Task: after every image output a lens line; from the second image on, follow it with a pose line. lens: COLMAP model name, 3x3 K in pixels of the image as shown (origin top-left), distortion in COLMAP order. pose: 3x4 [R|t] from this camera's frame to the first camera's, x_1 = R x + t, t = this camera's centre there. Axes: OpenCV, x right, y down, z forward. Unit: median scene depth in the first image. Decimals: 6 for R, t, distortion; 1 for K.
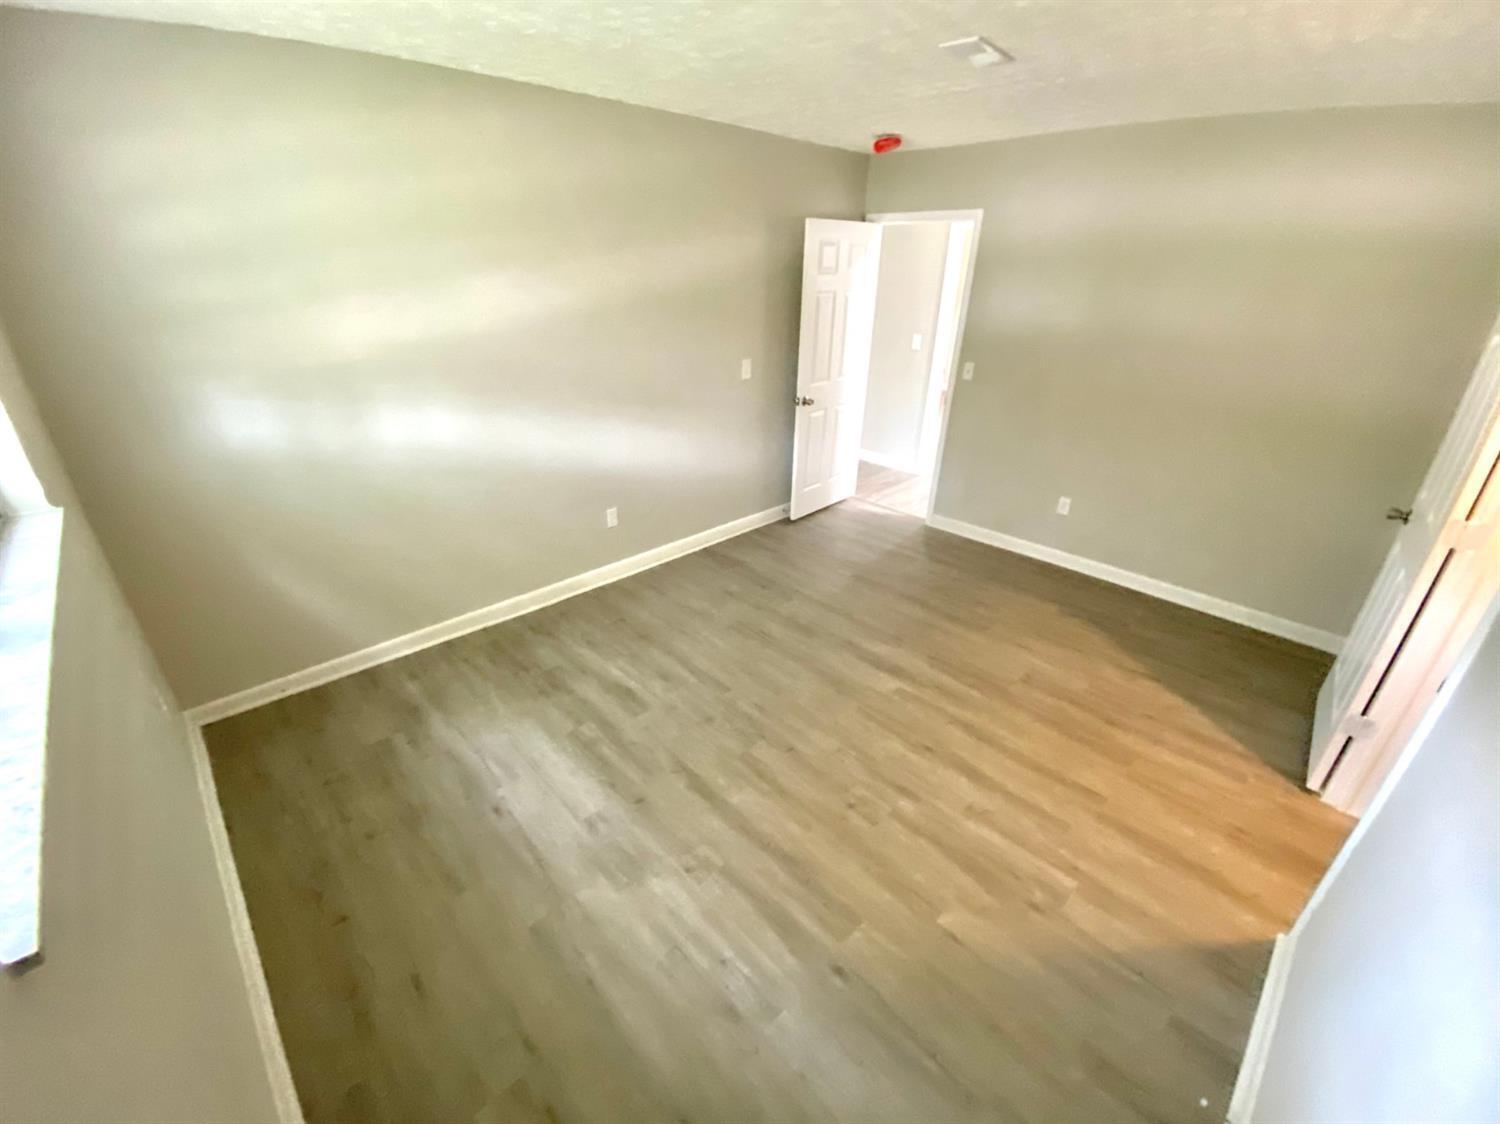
lens RADIAL K [[609.9, 0, 748.6], [0, 609.9, 554.4], [0, 0, 1]] dist [0.064293, -0.048757]
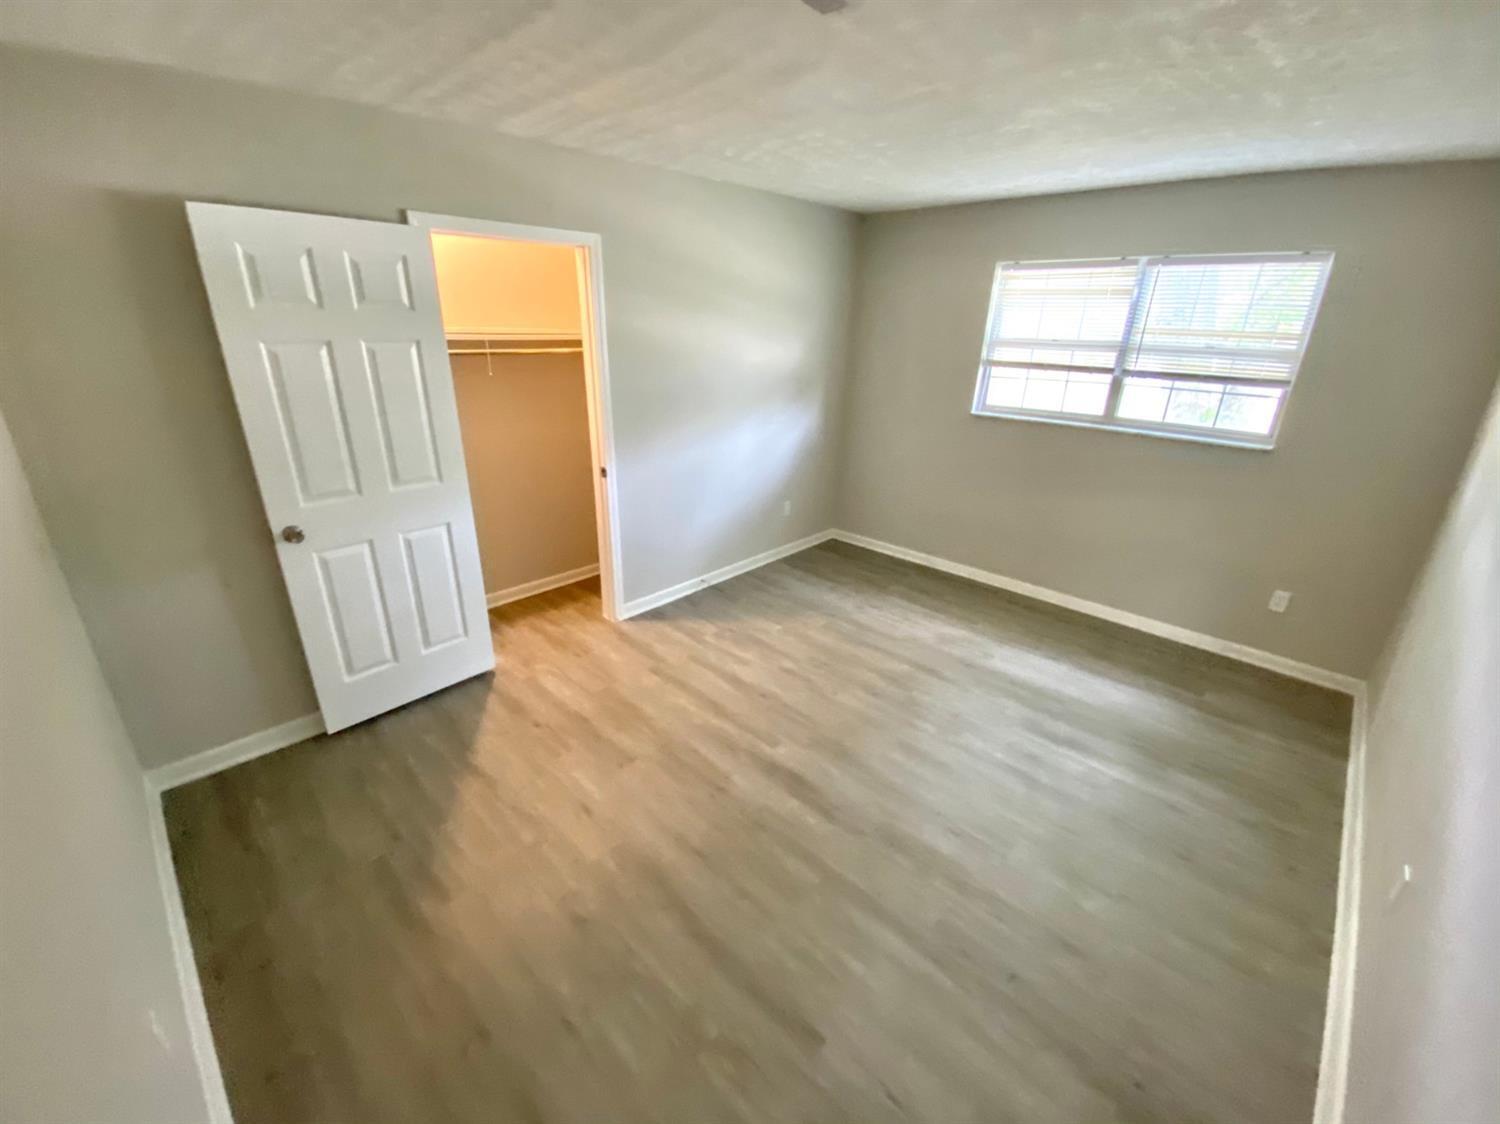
lens RADIAL K [[609.9, 0, 748.6], [0, 609.9, 554.4], [0, 0, 1]] dist [0.064293, -0.048757]
pose [[-0.998732, -0.025555, -0.043385, 0.409962], [-0.049053, 0.688186, 0.723874, -0.810122], [0.011358, 0.725084, -0.688567, 1.765085]]
